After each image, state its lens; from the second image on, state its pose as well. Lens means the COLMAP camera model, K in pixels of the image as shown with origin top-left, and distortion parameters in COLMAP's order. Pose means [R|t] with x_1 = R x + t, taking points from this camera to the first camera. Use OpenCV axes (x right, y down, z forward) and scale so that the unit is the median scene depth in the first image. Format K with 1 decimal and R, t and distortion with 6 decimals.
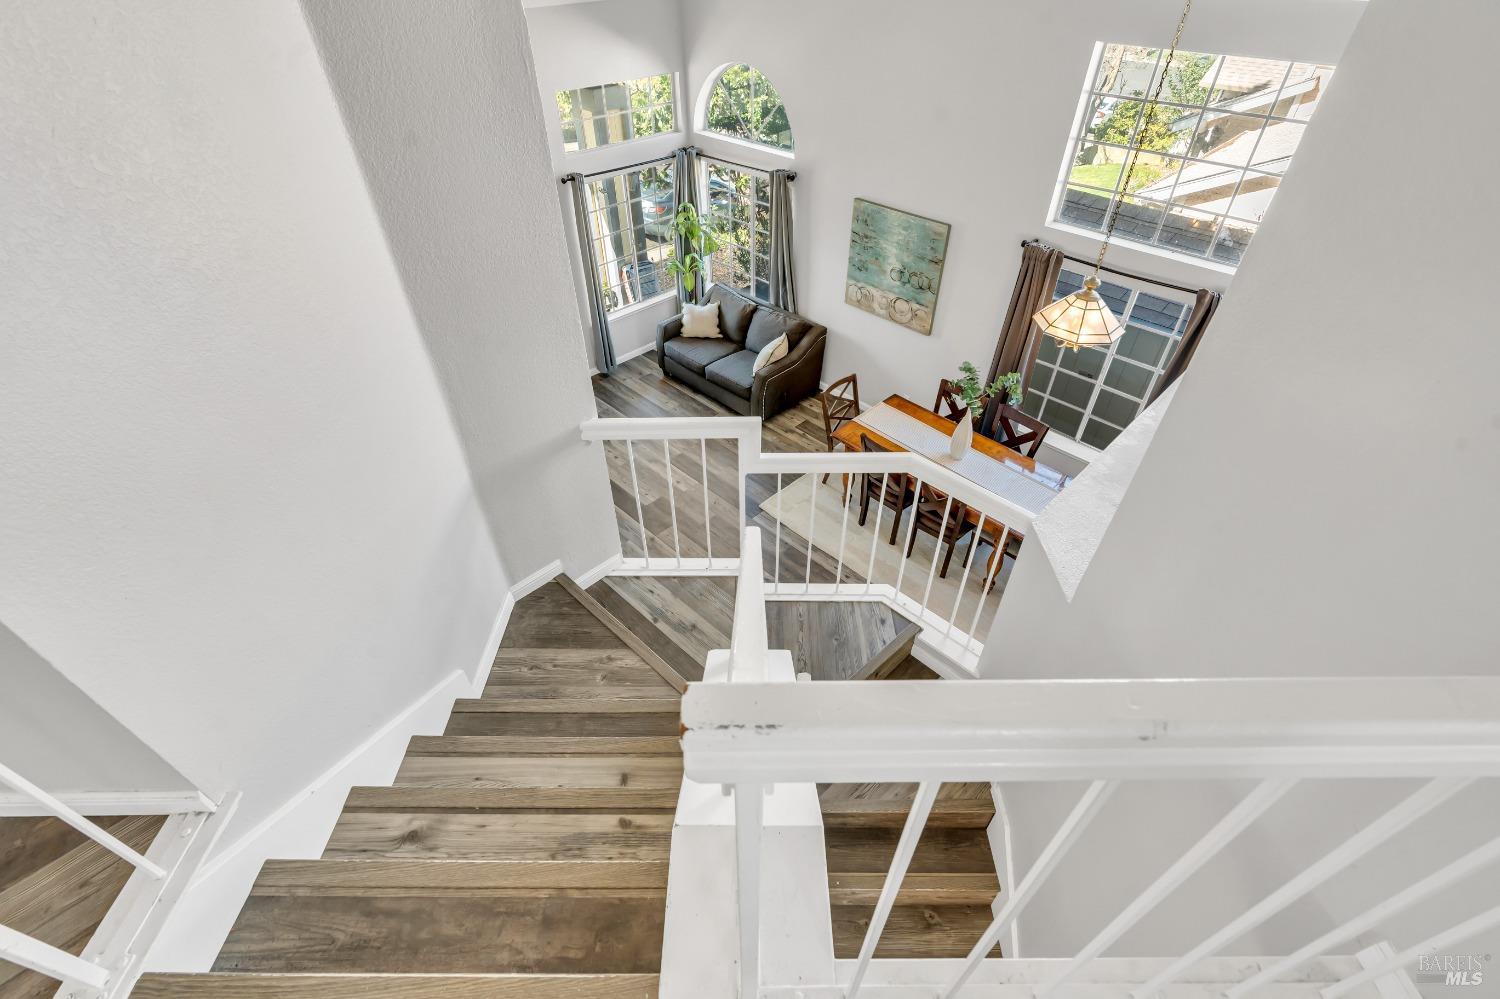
lens RADIAL K [[673.7, 0, 764.8], [0, 673.7, 492.6], [0, 0, 1]] dist [-0.006260, 0.002638]
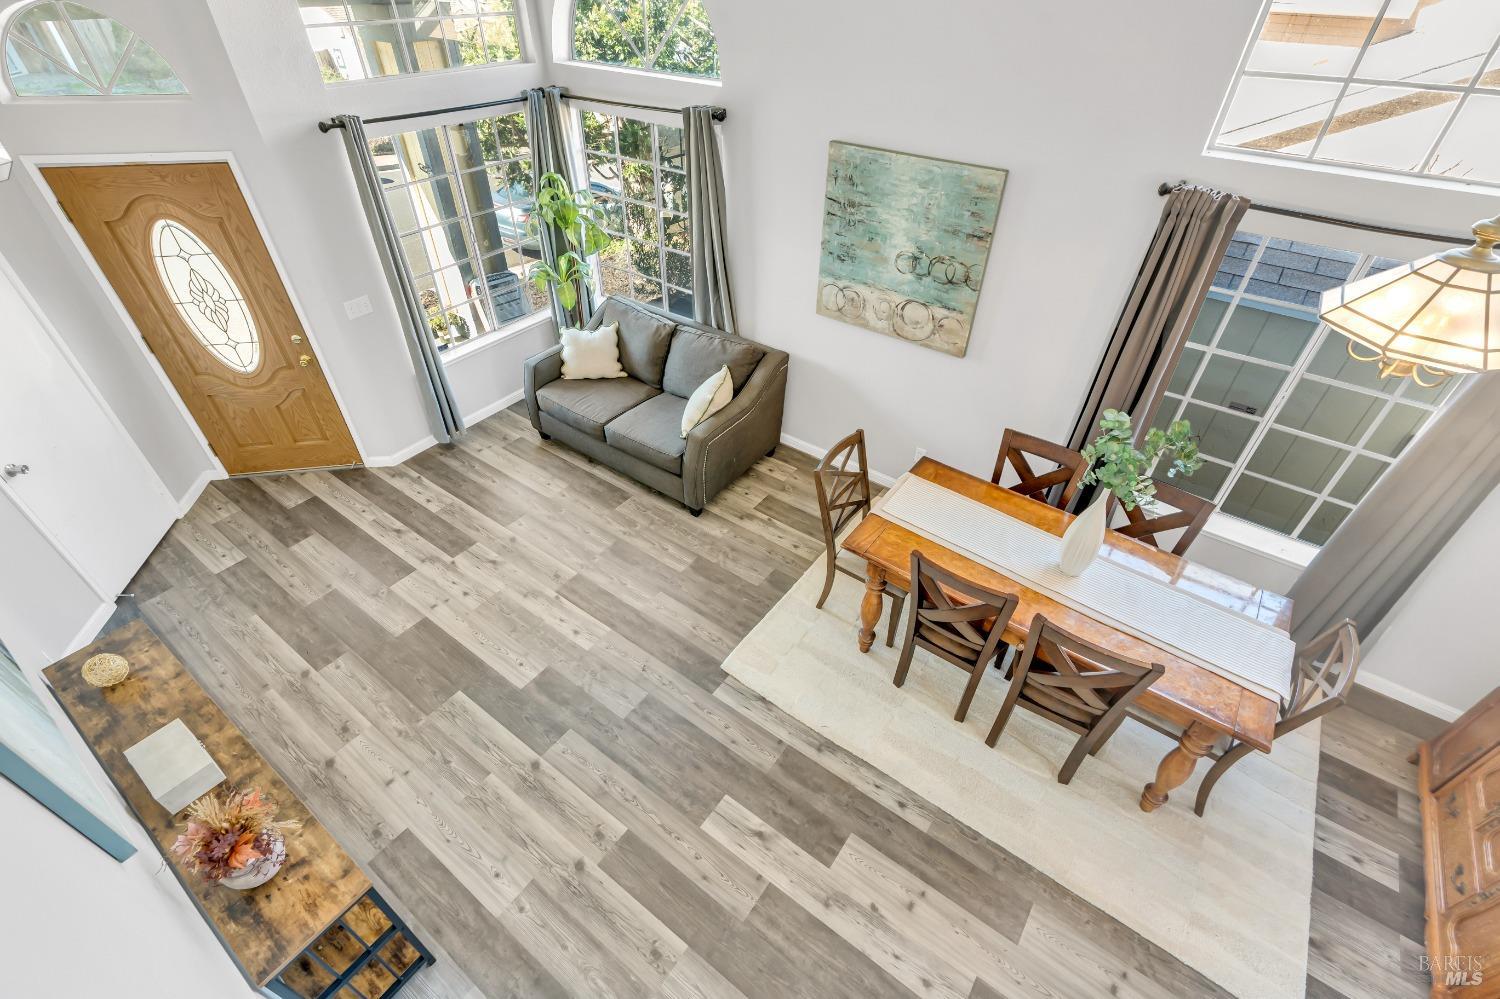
lens RADIAL K [[673.7, 0, 760.9], [0, 673.7, 501.2], [0, 0, 1]] dist [-0.006260, 0.002638]
pose [[0.987733, -0.089198, 0.128166, -0.032500], [0.090750, 0.995854, -0.006315, -0.105739], [-0.127072, 0.017869, 0.991733, 0.377072]]
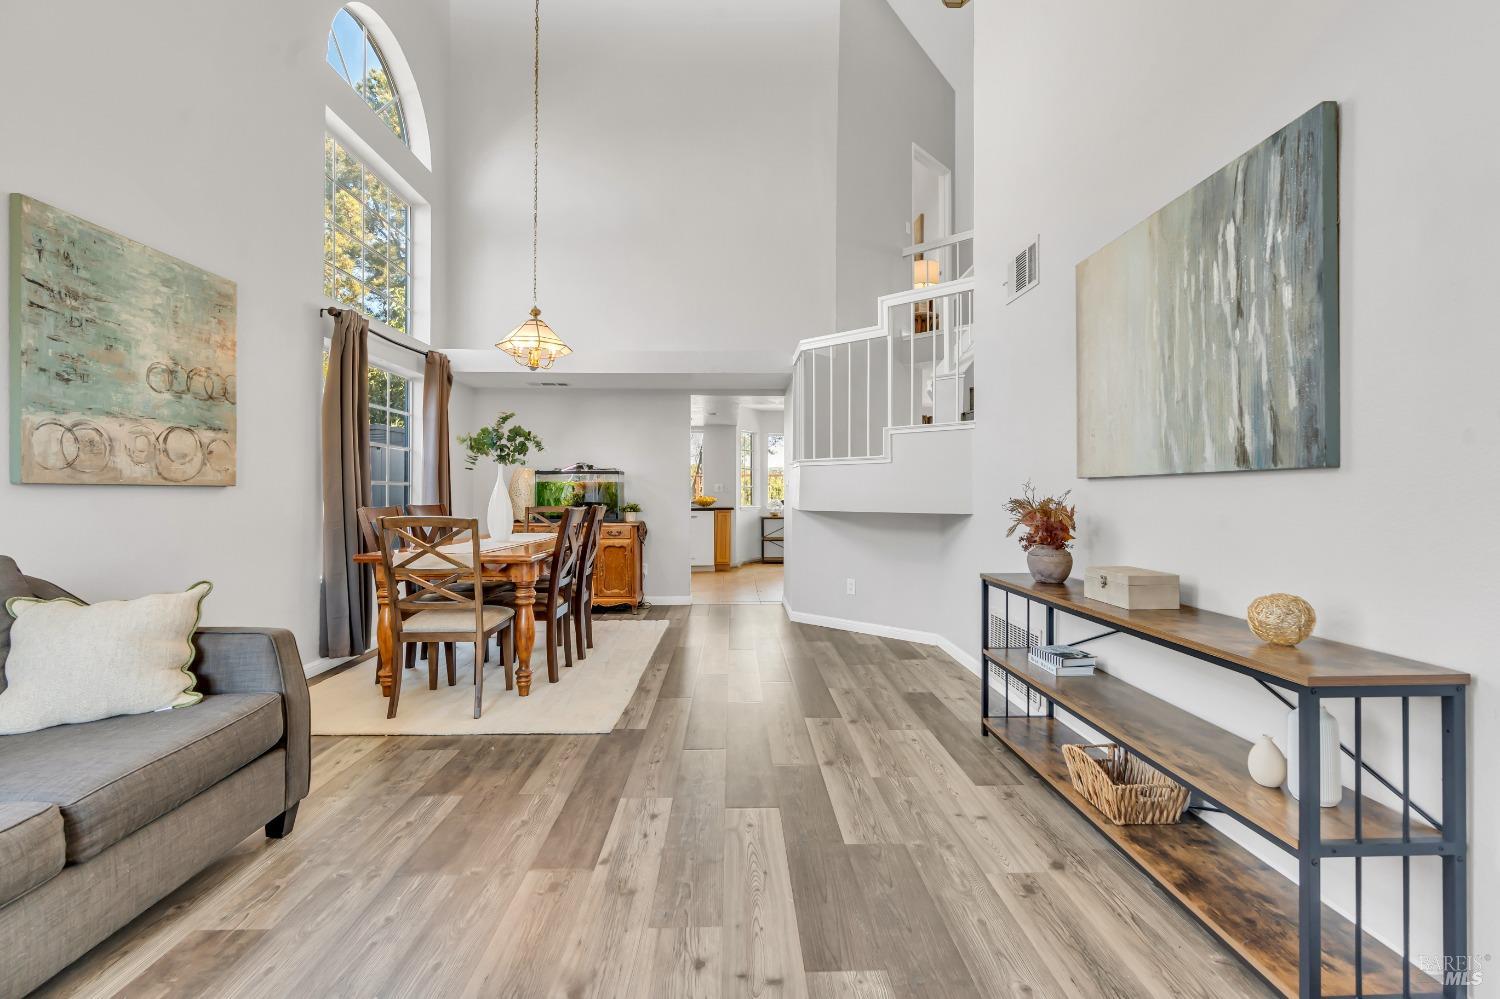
lens RADIAL K [[673.7, 0, 744.1], [0, 673.7, 490.0], [0, 0, 1]] dist [-0.006260, 0.002638]
pose [[-0.713534, -0.002977, 0.700614, -0.389851], [0.450935, 0.763386, 0.462493, -0.275361], [-0.536216, 0.645936, -0.543360, 1.004565]]
